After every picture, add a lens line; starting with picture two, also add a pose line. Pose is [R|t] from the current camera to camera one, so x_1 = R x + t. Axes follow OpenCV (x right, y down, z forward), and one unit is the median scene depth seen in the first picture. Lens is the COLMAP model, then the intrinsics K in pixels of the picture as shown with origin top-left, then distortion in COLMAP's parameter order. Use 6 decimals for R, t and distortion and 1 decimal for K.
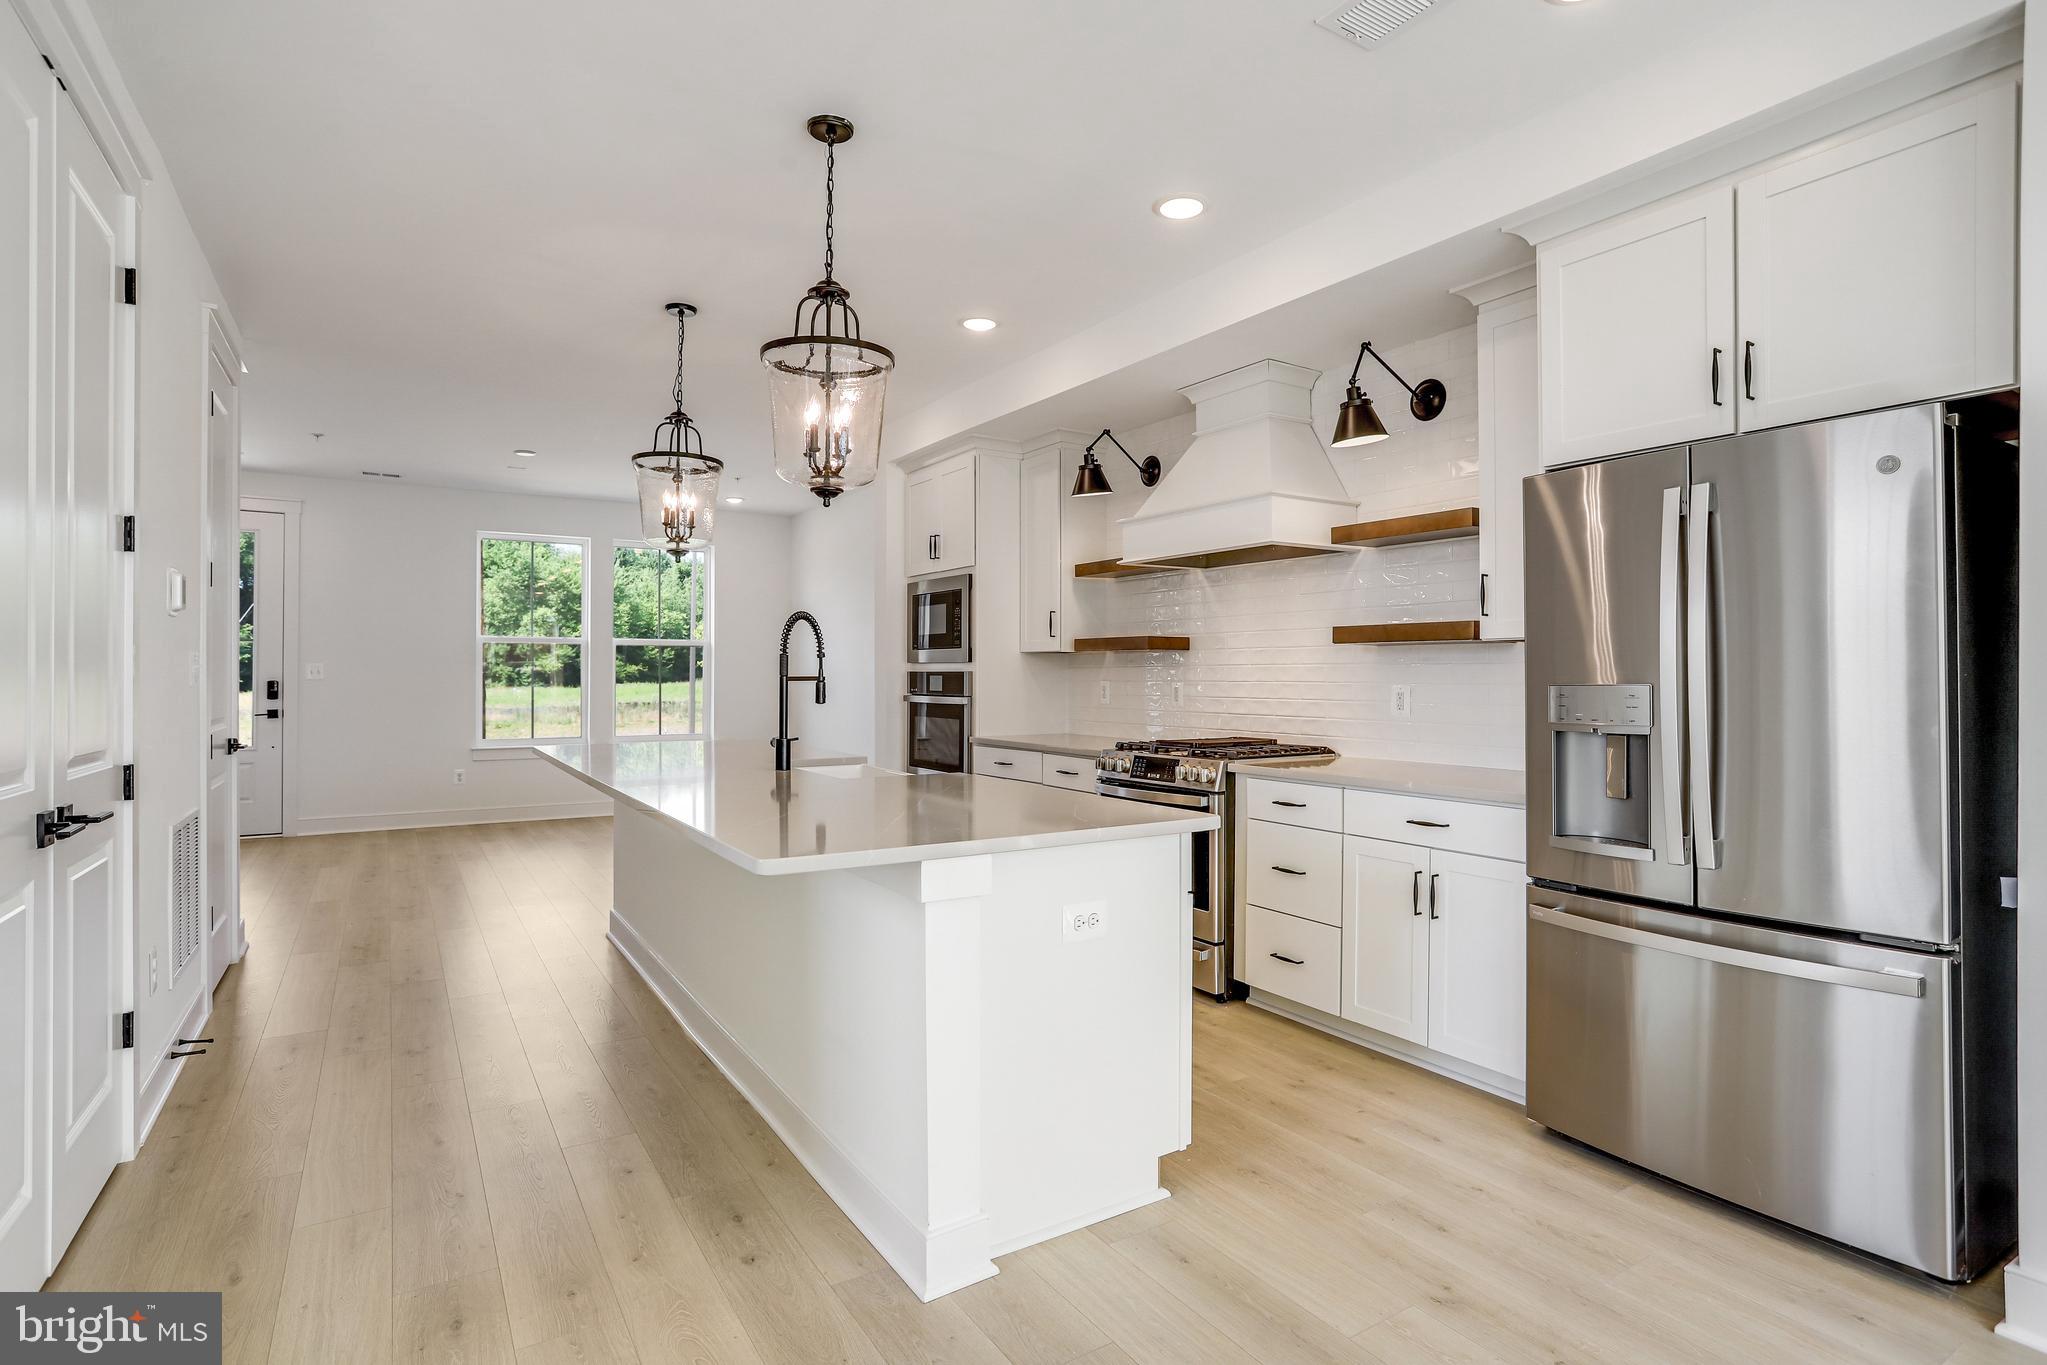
lens RADIAL K [[1021.3, 0, 1037.5], [0, 1021.3, 685.8], [0, 0, 1]] dist [-0.061425, 0.040053]
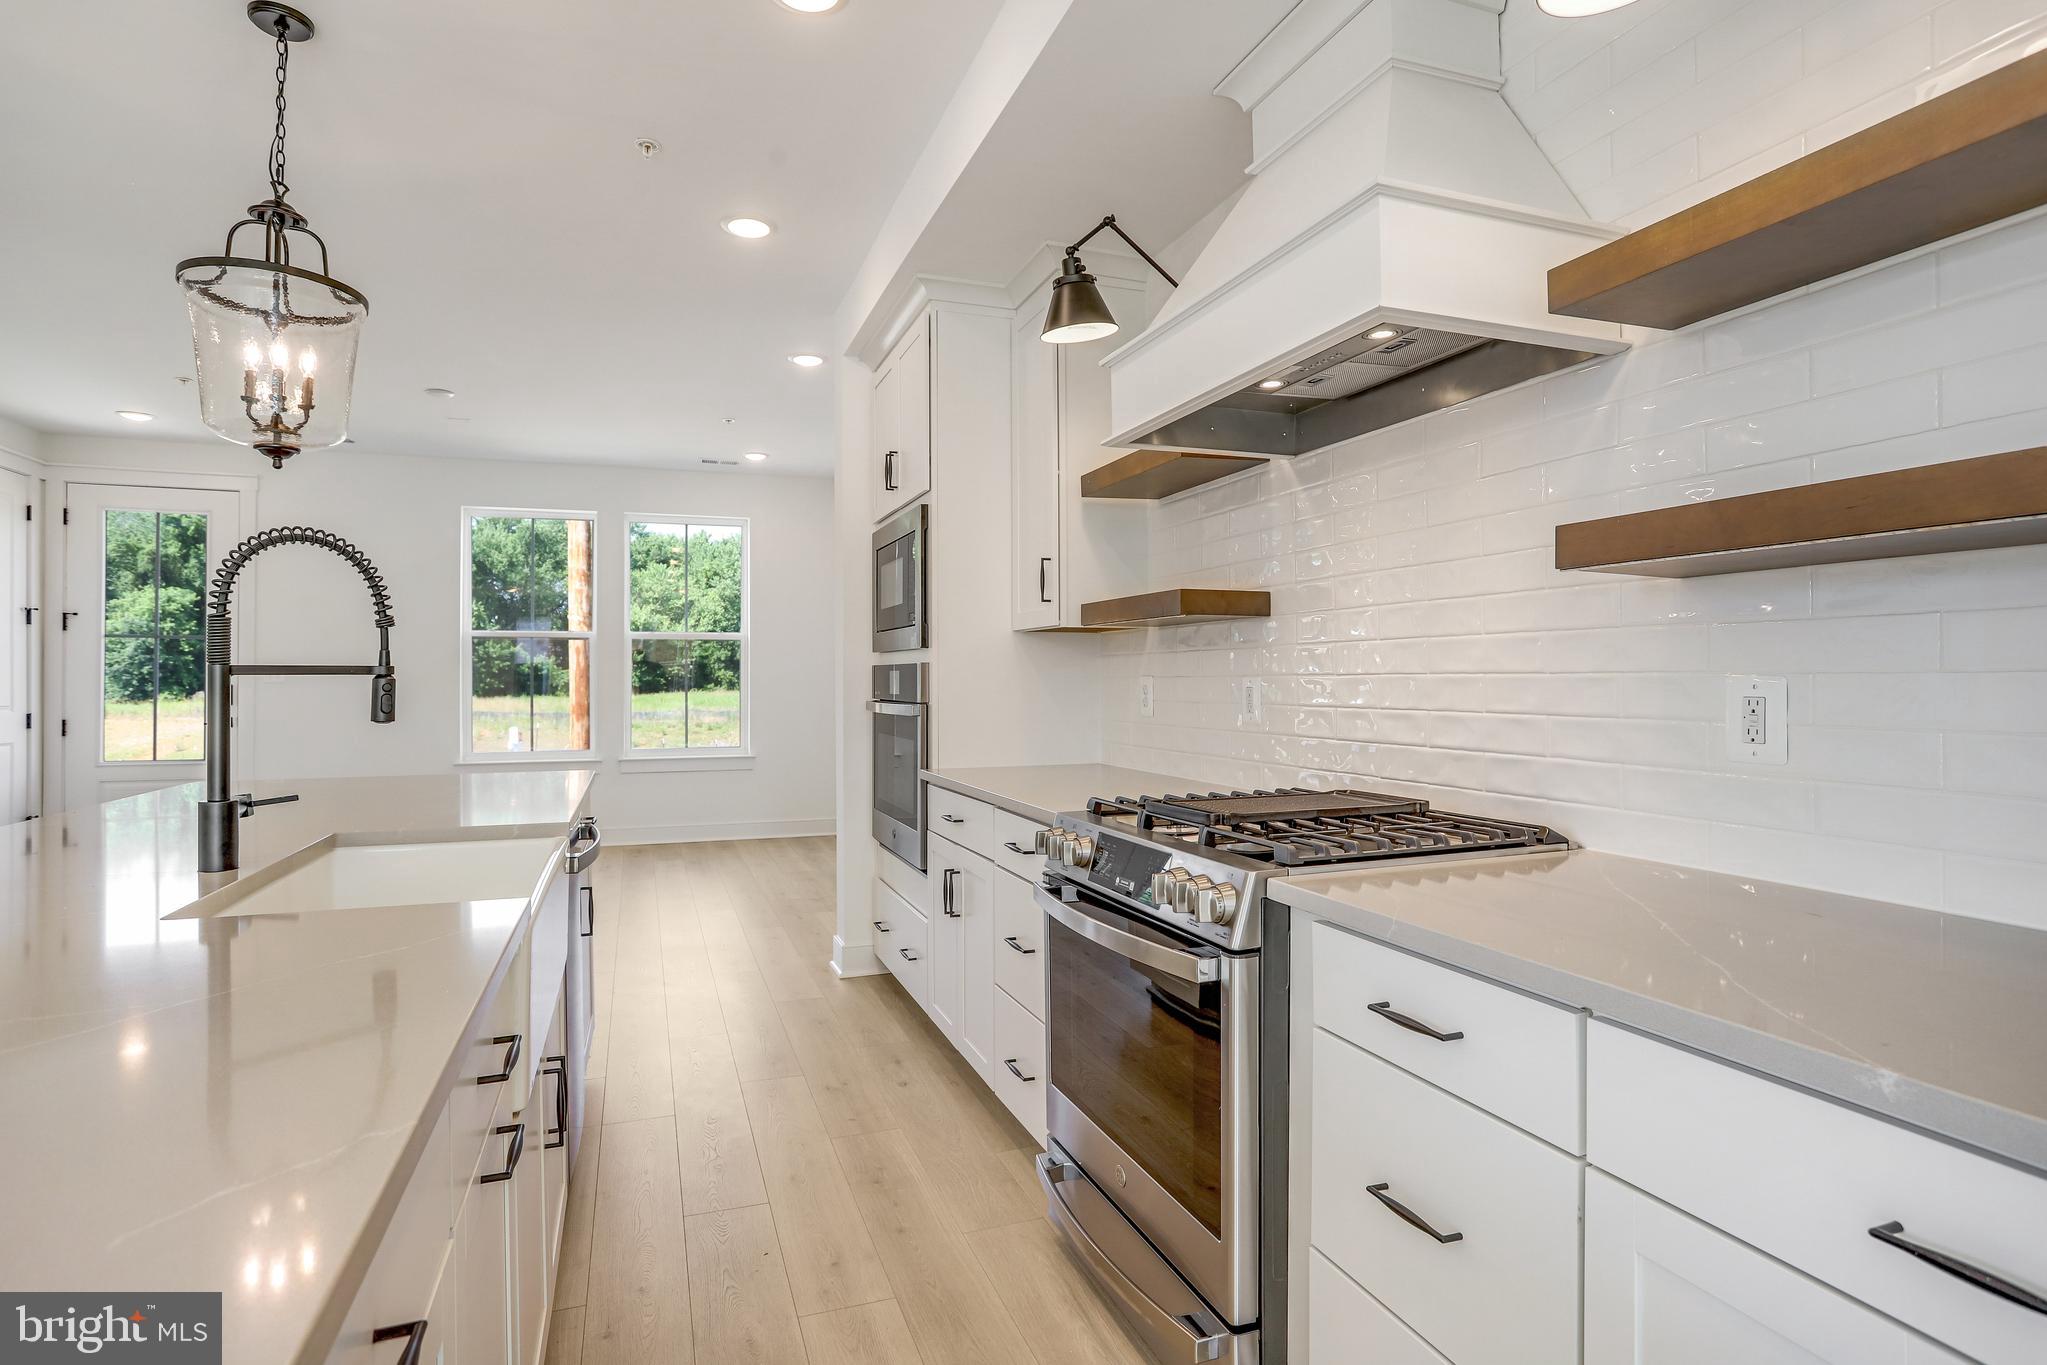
lens RADIAL K [[1032.9, 0, 1021.9], [0, 1032.9, 671.7], [0, 0, 1]] dist [-0.056128, 0.031923]
pose [[0.976579, -0.007703, -0.215021, 0.137997], [0.004296, 0.999858, -0.016309, 0.001907], [0.215116, 0.015004, 0.976473, 0.455228]]
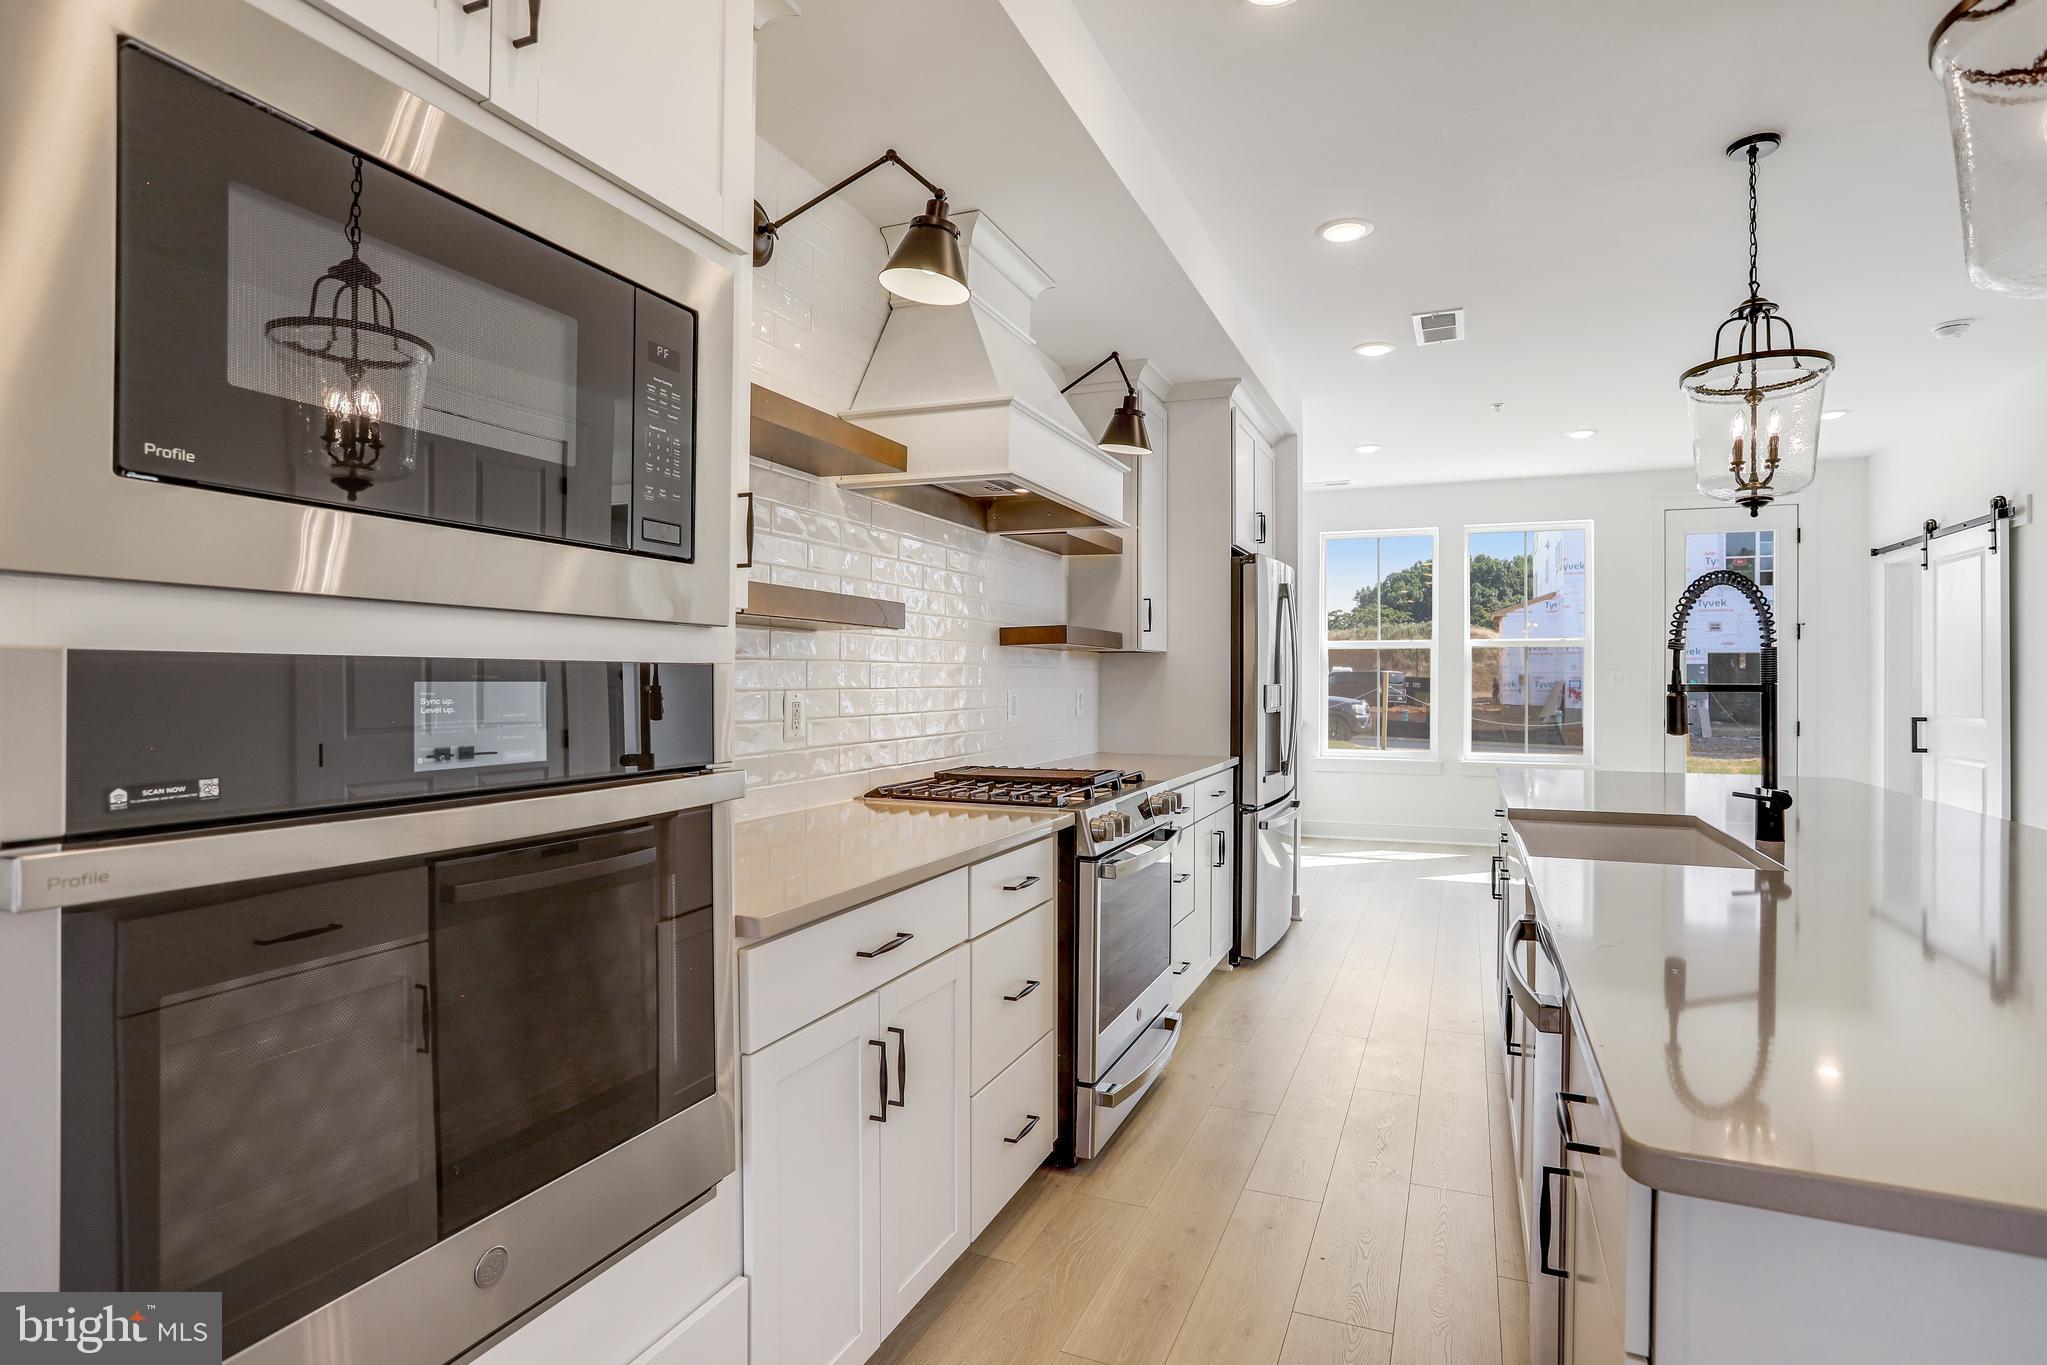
lens RADIAL K [[1017.8, 0, 1043.2], [0, 1017.8, 672.5], [0, 0, 1]] dist [-0.060178, 0.033680]
pose [[-0.569918, 0.001027, 0.821701, -0.348129], [0.004066, 0.999991, 0.001570, -0.013605], [-0.821692, 0.004236, -0.569916, 1.200249]]
